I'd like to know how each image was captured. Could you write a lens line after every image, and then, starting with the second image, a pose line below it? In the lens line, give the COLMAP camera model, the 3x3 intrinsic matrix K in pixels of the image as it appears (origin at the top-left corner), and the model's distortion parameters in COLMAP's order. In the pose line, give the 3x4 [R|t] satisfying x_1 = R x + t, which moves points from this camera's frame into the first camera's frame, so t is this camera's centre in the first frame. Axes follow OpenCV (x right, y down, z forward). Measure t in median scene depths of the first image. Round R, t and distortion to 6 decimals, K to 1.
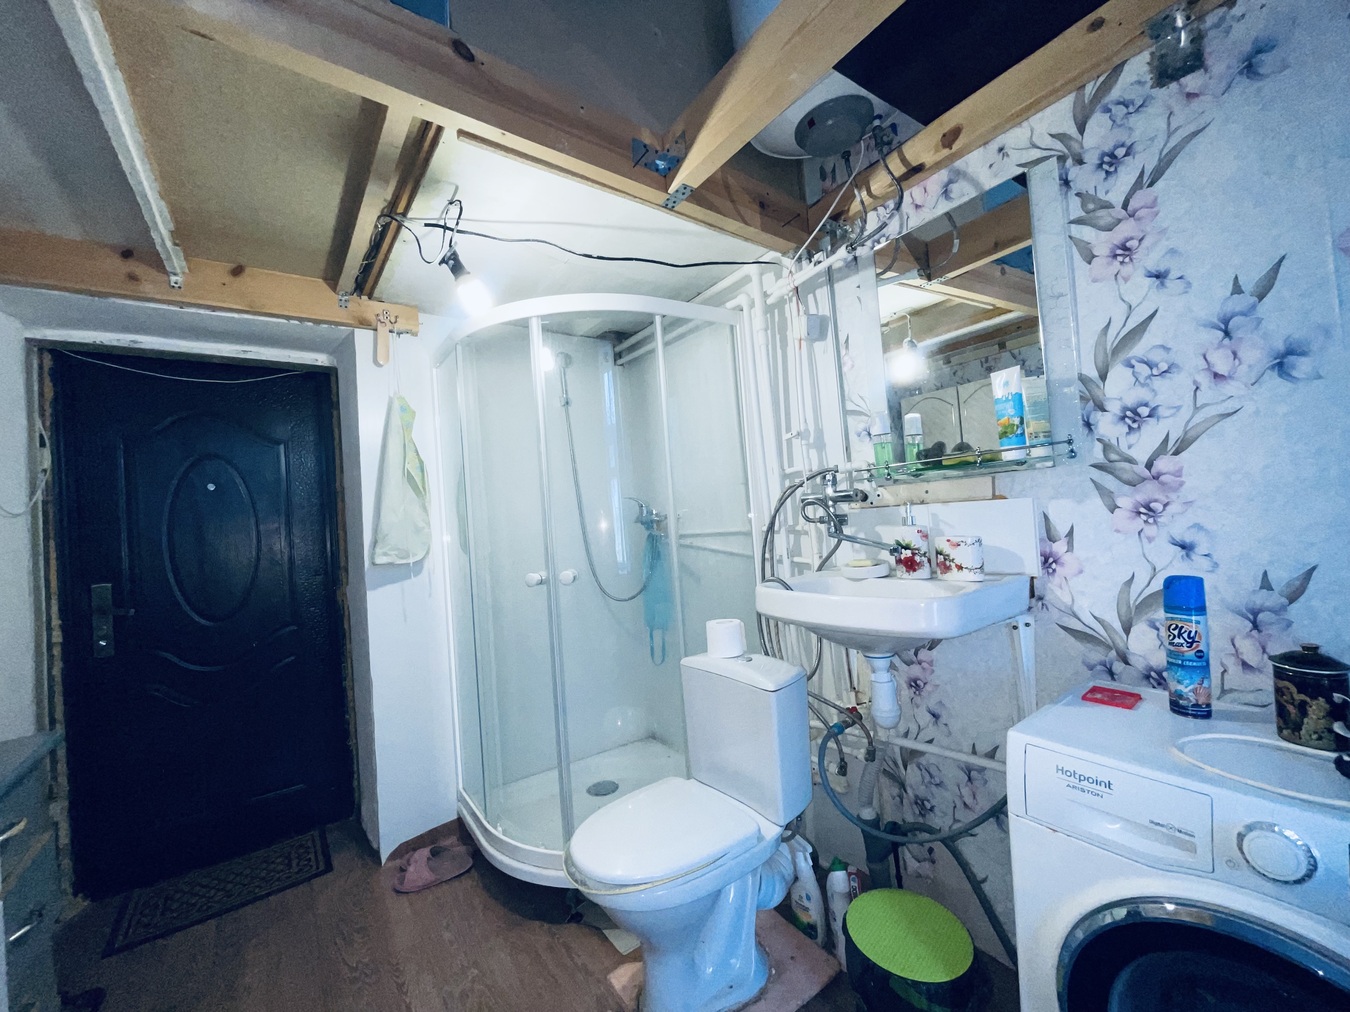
lens RADIAL K [[544.1, 0, 675.3], [0, 544.1, 505.2], [0, 0, 1]] dist [-0.004675, 0.000950]
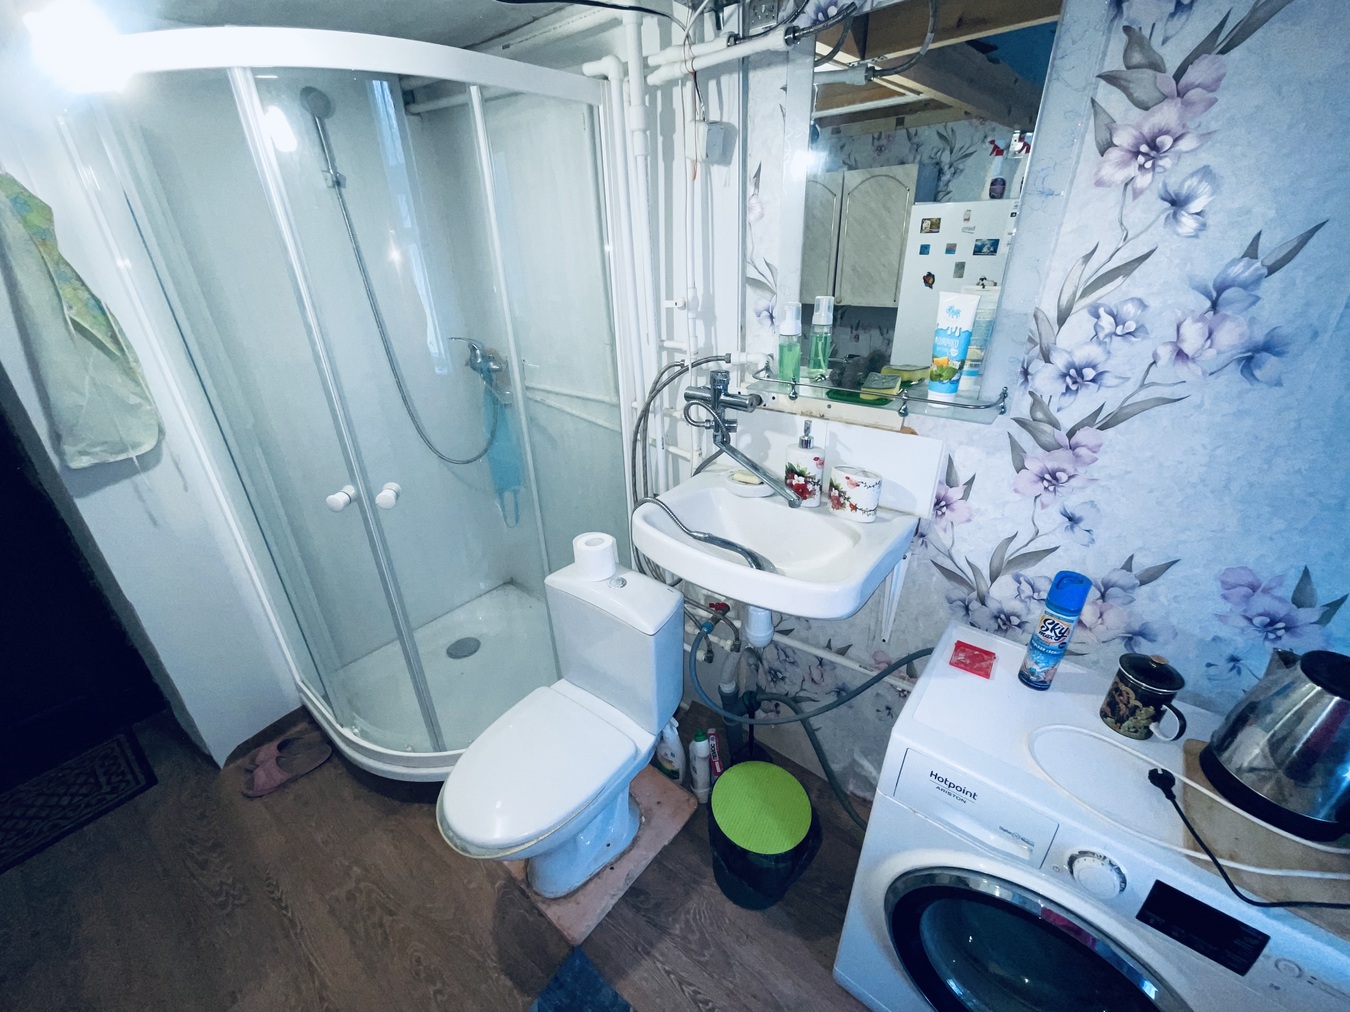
lens RADIAL K [[544.1, 0, 675.6], [0, 544.1, 507.1], [0, 0, 1]] dist [-0.004675, 0.000950]
pose [[0.960745, -0.074837, 0.267149, -0.013390], [-0.051001, 0.898880, 0.435217, -0.230858], [-0.272705, -0.431758, 0.859777, 0.243156]]
